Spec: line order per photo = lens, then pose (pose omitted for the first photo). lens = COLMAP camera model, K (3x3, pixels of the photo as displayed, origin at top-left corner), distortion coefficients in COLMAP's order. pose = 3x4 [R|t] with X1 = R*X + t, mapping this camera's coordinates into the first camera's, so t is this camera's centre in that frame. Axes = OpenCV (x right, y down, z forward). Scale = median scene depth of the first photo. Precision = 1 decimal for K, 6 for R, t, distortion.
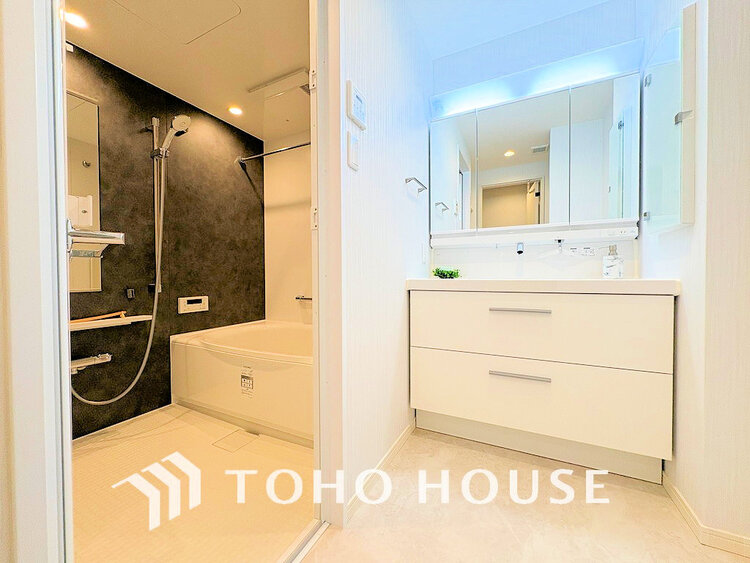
lens RADIAL K [[299.2, 0, 374.8], [0, 299.2, 279.2], [0, 0, 1]] dist [0.000584, 0.000695]
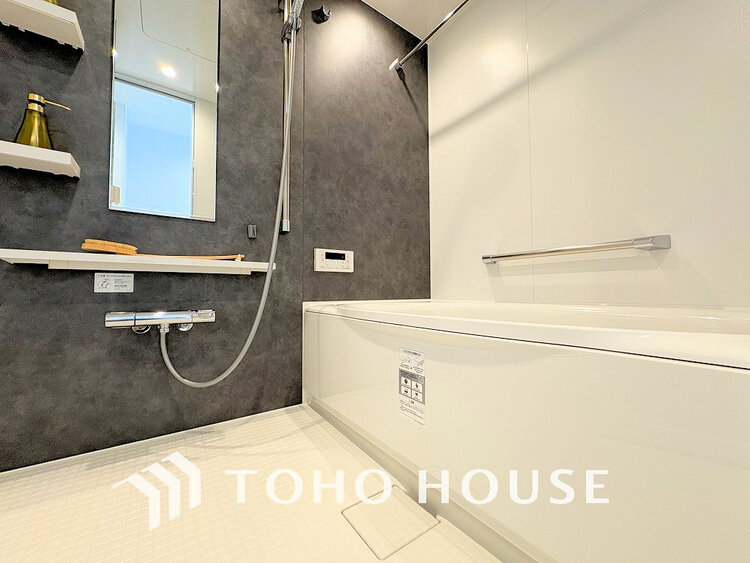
lens RADIAL K [[299.2, 0, 375.8], [0, 299.2, 281.3], [0, 0, 1]] dist [0.000584, 0.000695]
pose [[0.883861, -0.015257, -0.467500, -0.165738], [-0.007364, 0.998890, -0.046523, 0.131641], [0.467691, 0.044562, 0.882768, 0.361278]]
